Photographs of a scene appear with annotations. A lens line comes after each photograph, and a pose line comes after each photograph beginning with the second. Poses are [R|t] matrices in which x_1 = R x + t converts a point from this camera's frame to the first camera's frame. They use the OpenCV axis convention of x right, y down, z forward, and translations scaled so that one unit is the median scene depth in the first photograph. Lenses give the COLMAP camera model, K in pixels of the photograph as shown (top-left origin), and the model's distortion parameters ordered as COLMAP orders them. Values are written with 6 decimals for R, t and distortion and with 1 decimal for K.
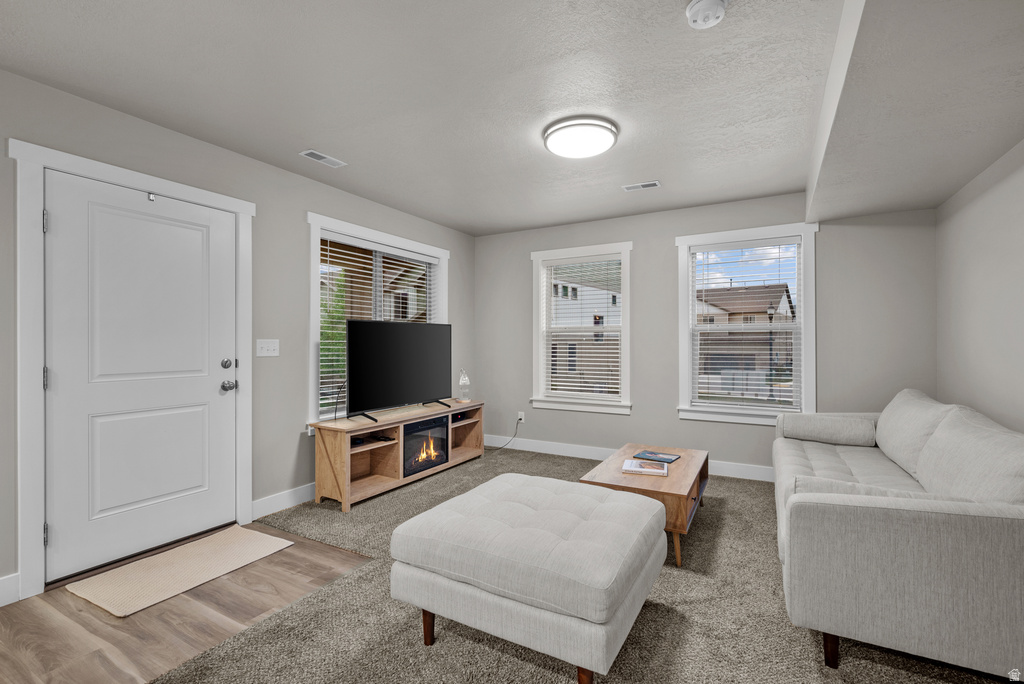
lens RADIAL K [[459.8, 0, 512.0], [0, 459.8, 342.0], [0, 0, 1]] dist [-0.001289, 0.000018]
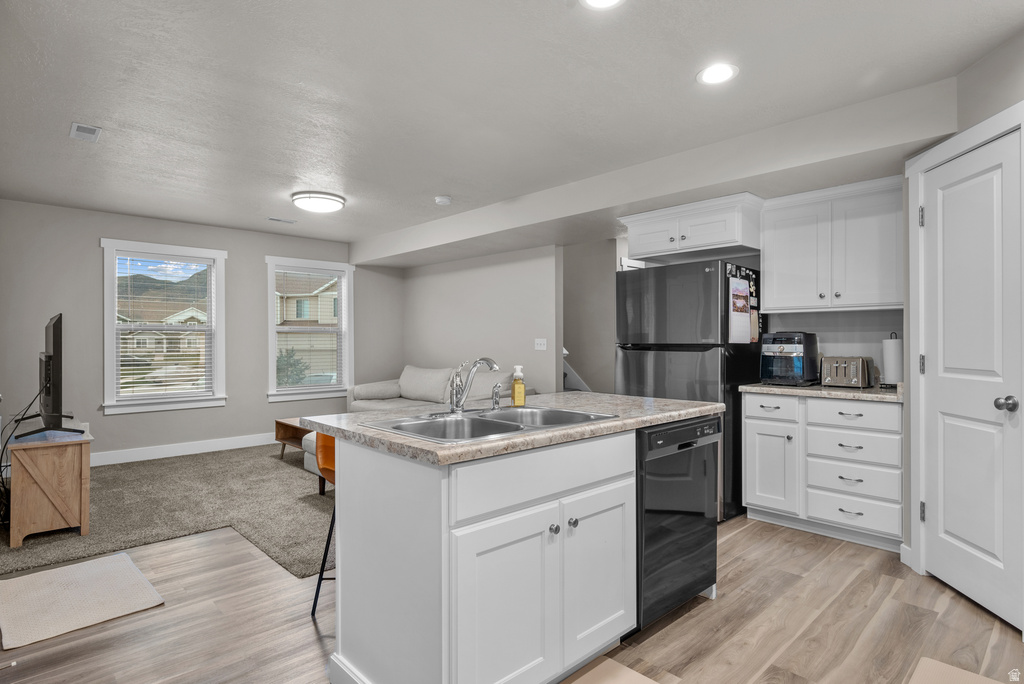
lens RADIAL K [[541.3, 0, 512.0], [0, 541.3, 342.0], [0, 0, 1]] dist [-0.000451, -0.000436]
pose [[0.295533, -0.001133, 0.955332, -1.090773], [-0.001154, 0.999998, 0.001543, 0.000149], [-0.955332, -0.001558, 0.295531, -0.077507]]
